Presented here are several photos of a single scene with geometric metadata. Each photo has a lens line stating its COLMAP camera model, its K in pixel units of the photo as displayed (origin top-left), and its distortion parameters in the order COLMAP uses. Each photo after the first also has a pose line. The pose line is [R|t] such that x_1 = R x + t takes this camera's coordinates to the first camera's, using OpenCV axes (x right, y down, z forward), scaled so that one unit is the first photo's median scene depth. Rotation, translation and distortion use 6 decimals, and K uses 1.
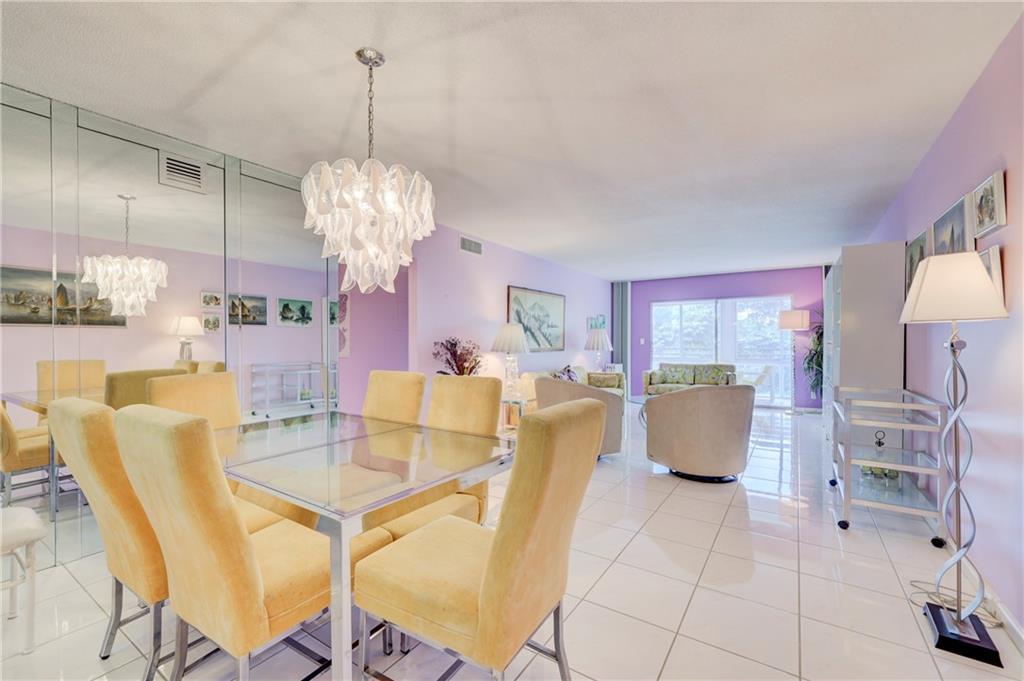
lens RADIAL K [[426.0, 0, 504.7], [0, 426.0, 342.4], [0, 0, 1]] dist [-0.003905, 0.000666]
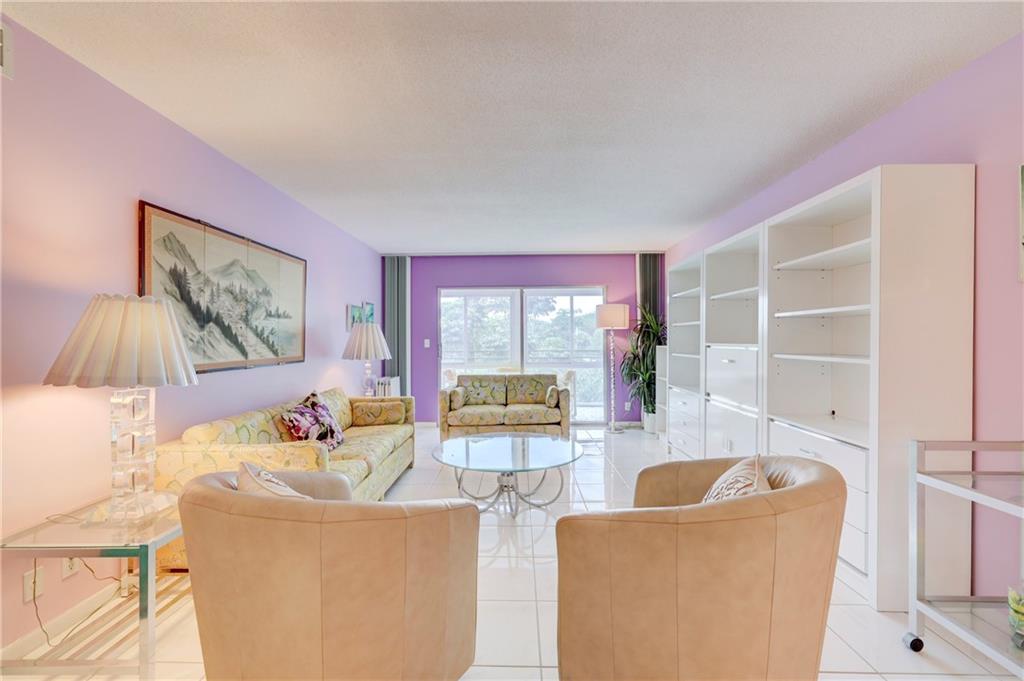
lens RADIAL K [[426.0, 0, 505.2], [0, 426.0, 340.2], [0, 0, 1]] dist [-0.003905, 0.000666]
pose [[0.839150, -0.002860, 0.543892, 0.060661], [0.006775, 0.999964, -0.005194, -0.003843], [-0.543858, 0.008043, 0.839139, 0.411974]]
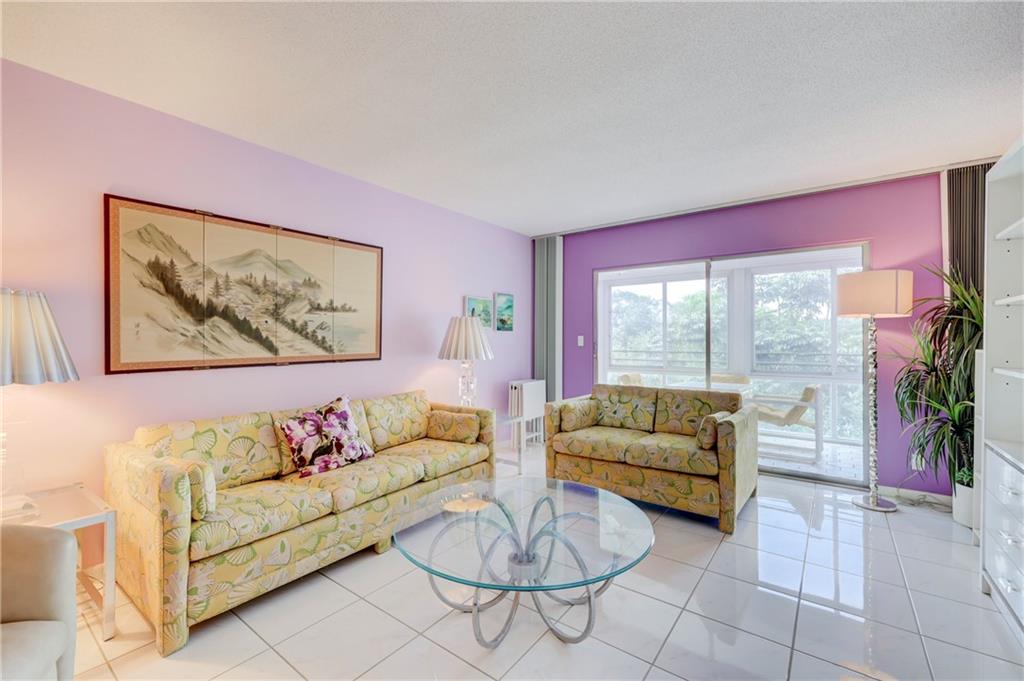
lens RADIAL K [[426.0, 0, 513.3], [0, 426.0, 338.5], [0, 0, 1]] dist [-0.003905, 0.000666]
pose [[0.999024, 0.001236, -0.044147, 0.311875], [-0.001436, 0.999989, -0.004501, -0.003401], [0.044141, 0.004560, 0.999015, 0.520578]]
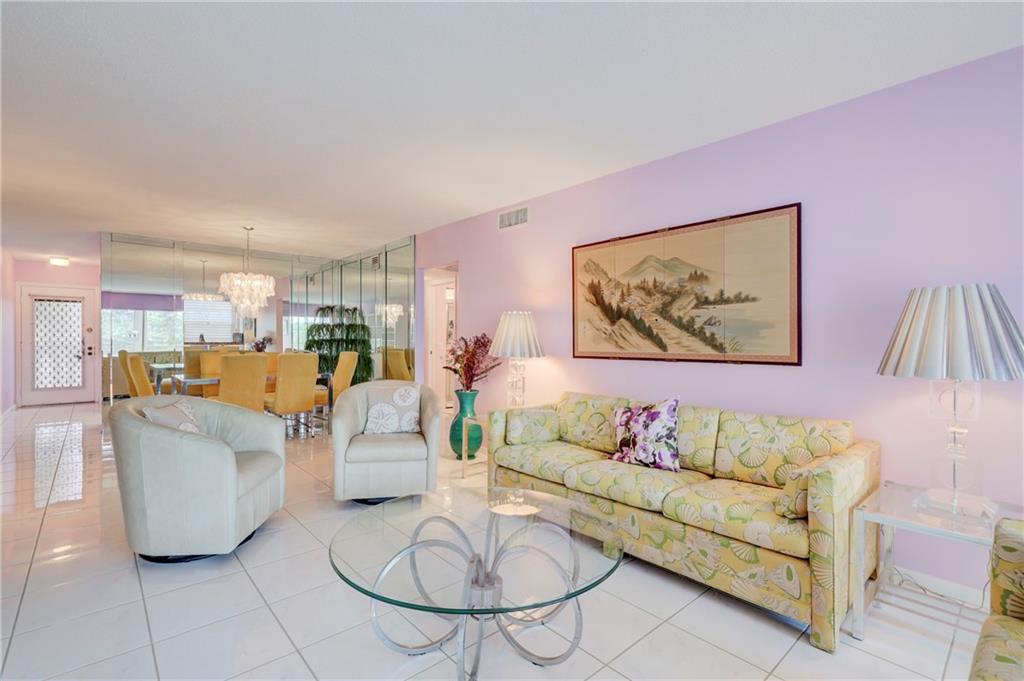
lens RADIAL K [[461.1, 0, 489.5], [0, 461.1, 339.6], [0, 0, 1]] dist [0.008265, 0.001921]
pose [[-0.264675, -0.001182, -0.964337, 0.554254], [-0.010691, 0.999941, 0.001708, 0.000245], [0.964278, 0.010762, -0.264672, 0.859522]]
